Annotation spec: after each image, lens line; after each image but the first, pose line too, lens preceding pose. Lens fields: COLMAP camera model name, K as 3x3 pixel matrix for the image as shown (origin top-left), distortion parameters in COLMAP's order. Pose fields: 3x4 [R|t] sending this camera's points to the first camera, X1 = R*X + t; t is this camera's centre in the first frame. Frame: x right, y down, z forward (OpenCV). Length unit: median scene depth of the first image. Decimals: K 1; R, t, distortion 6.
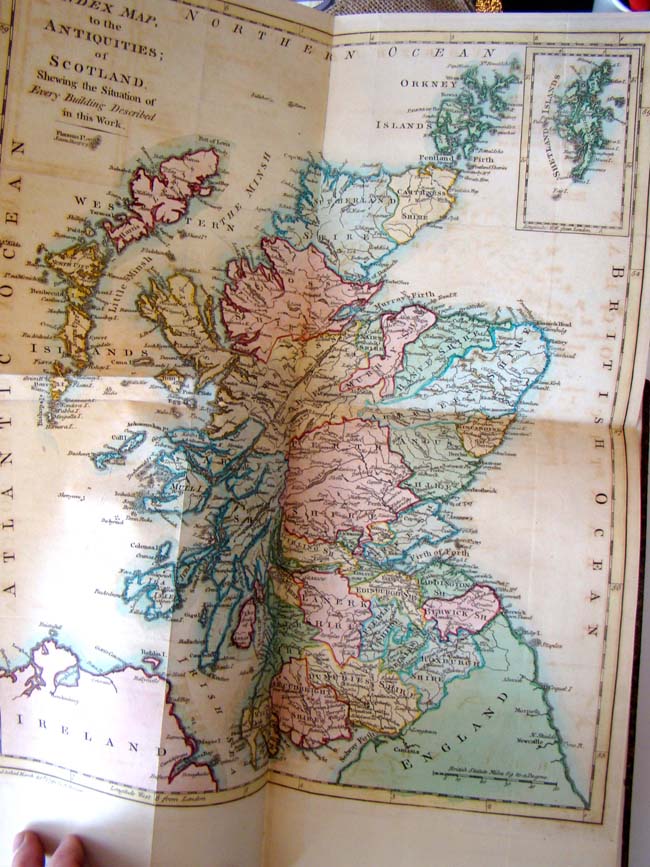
lens RADIAL K [[739.7, 0, 328.8], [0, 739.7, 437.0], [0, 0, 1]] dist [-0.177675, 0.082052]
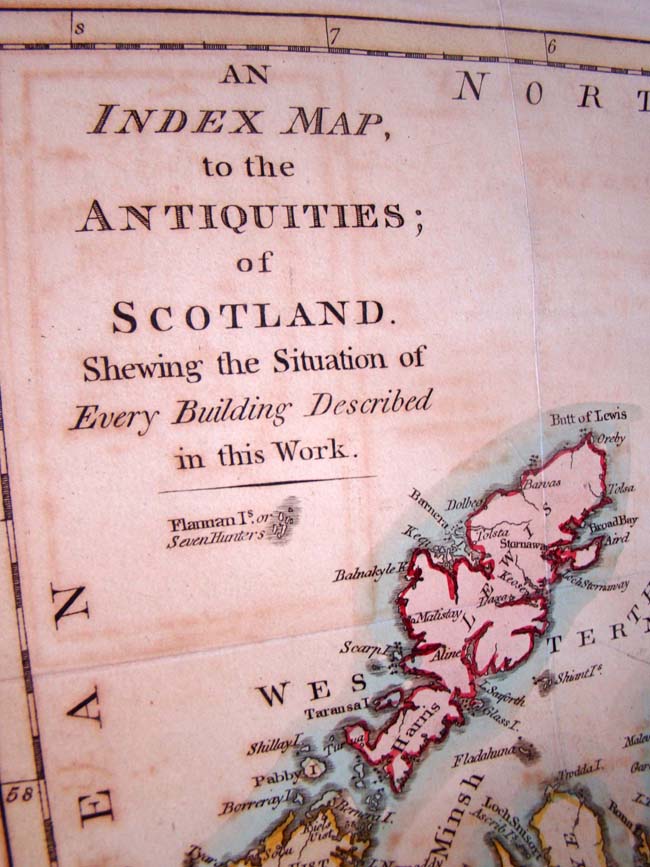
lens RADIAL K [[739.7, 0, 320.6], [0, 739.7, 435.3], [0, 0, 1]] dist [-0.177675, 0.082052]
pose [[0.958866, -0.158380, -0.235565, -0.214721], [0.146514, 0.986926, -0.067169, -0.415708], [0.243124, 0.029892, 0.969535, 0.634068]]
